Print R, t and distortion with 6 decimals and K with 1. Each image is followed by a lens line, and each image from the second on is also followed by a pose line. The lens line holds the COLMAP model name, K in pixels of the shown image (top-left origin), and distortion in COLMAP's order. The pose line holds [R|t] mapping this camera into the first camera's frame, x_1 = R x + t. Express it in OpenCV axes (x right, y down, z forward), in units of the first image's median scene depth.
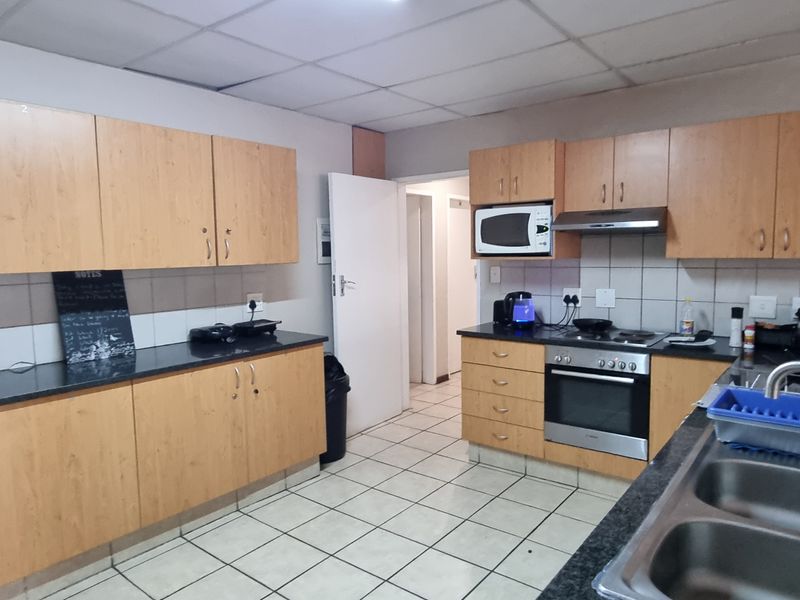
lens RADIAL K [[532.9, 0, 400.0], [0, 532.9, 300.0], [0, 0, 1]] dist [0.002186, 0.001253]
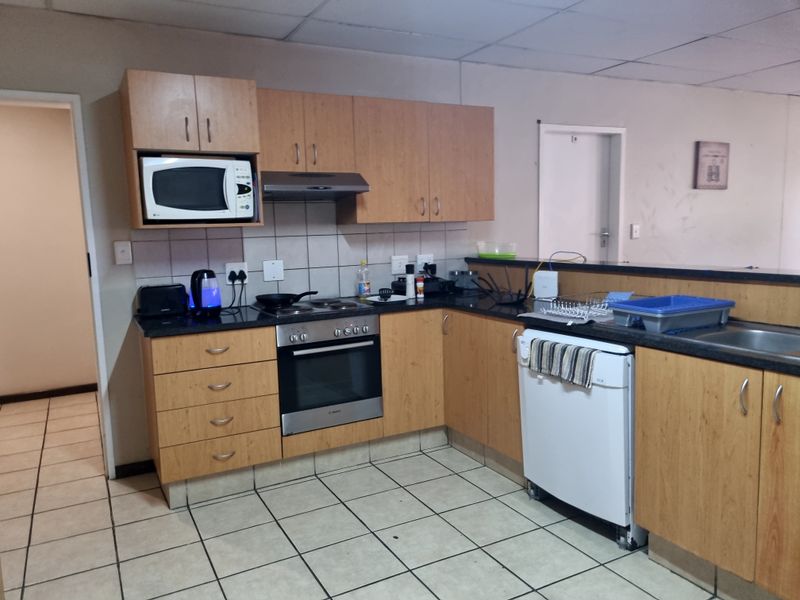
lens RADIAL K [[585.3, 0, 400.0], [0, 585.3, 300.0], [0, 0, 1]] dist [0.036628, 0.001604]
pose [[0.426927, -0.109686, 0.897609, -0.465537], [0.105899, 0.991851, 0.070833, -0.001954], [-0.898064, 0.064816, 0.435064, 0.400883]]
